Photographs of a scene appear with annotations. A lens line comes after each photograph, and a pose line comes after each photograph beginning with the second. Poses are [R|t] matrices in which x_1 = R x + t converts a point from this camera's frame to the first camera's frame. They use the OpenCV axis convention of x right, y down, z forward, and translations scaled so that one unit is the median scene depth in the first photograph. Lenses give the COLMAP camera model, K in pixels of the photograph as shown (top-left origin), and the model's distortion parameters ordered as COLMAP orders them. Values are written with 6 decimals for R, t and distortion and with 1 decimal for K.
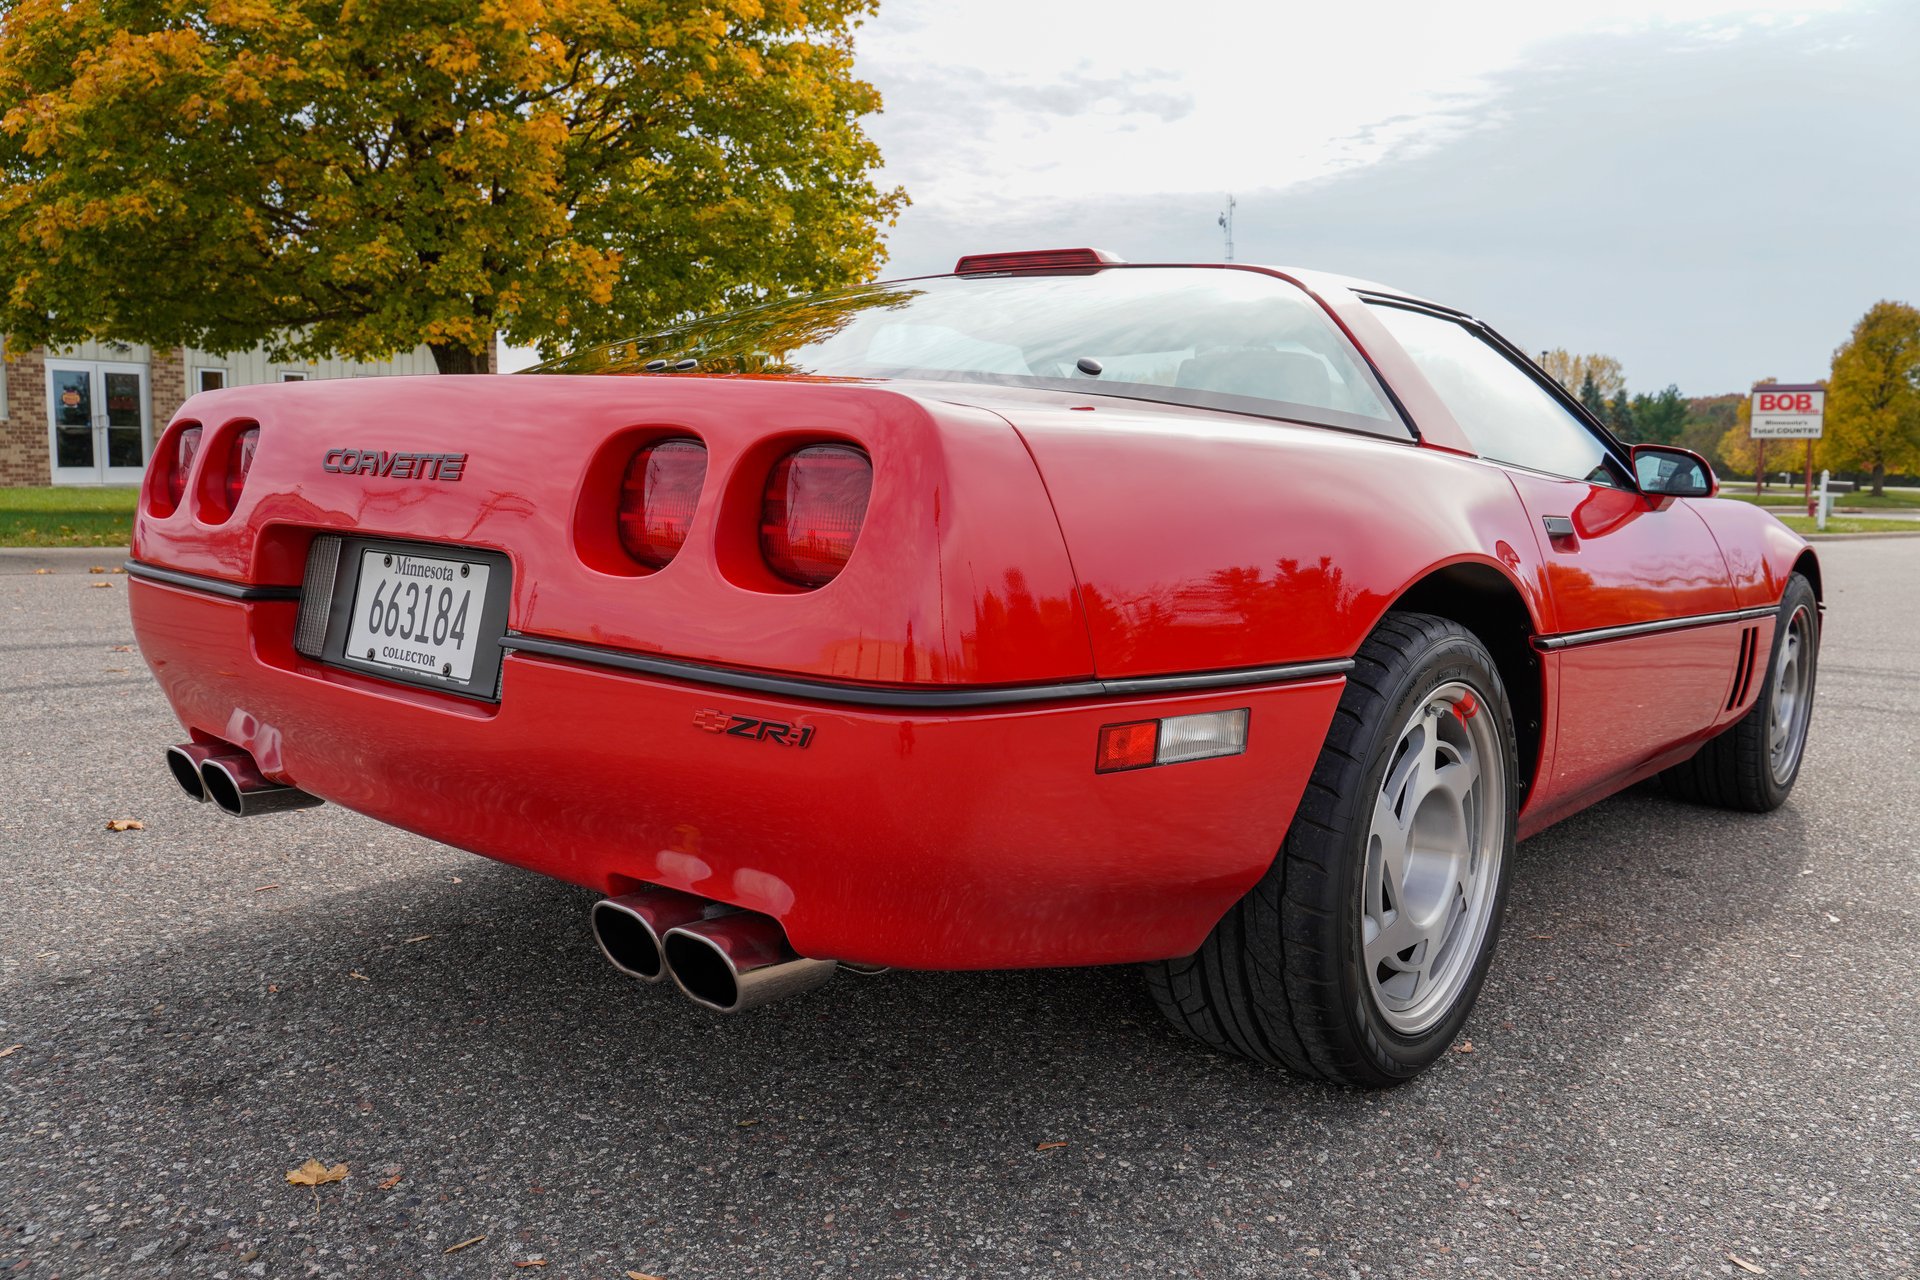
lens RADIAL K [[1479.4, 0, 942.5], [0, 1479.4, 635.0], [0, 0, 1]] dist [-0.106705, 0.081197]
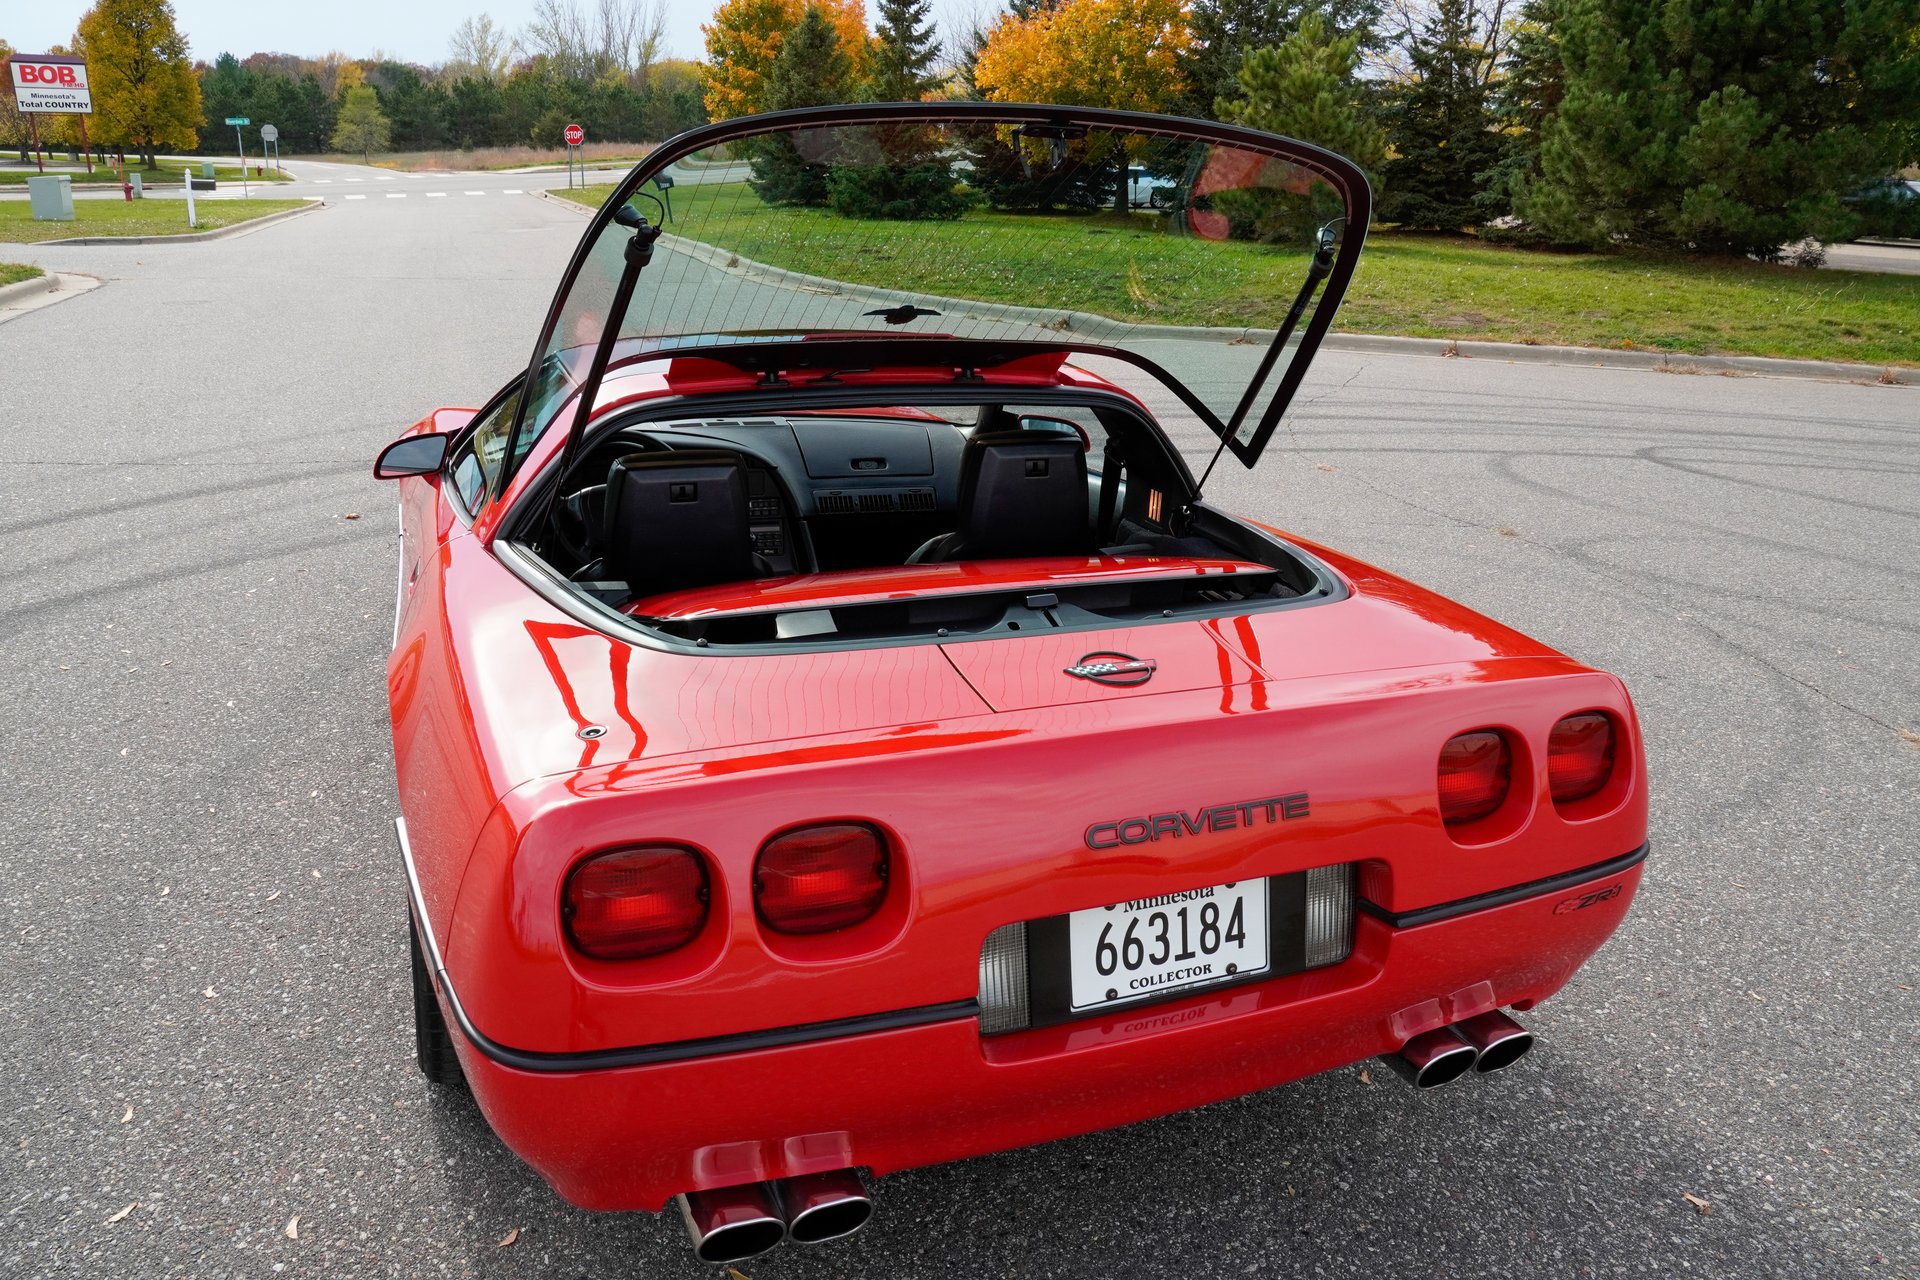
lens RADIAL K [[1401.9, 0, 945.3], [0, 1401.9, 614.8], [0, 0, 1]] dist [-0.123887, 0.083280]
pose [[0.471636, -0.274909, 0.837845, -1.171233], [0.084943, 0.959906, 0.267143, -0.502667], [-0.877692, -0.054825, 0.476078, 0.652206]]
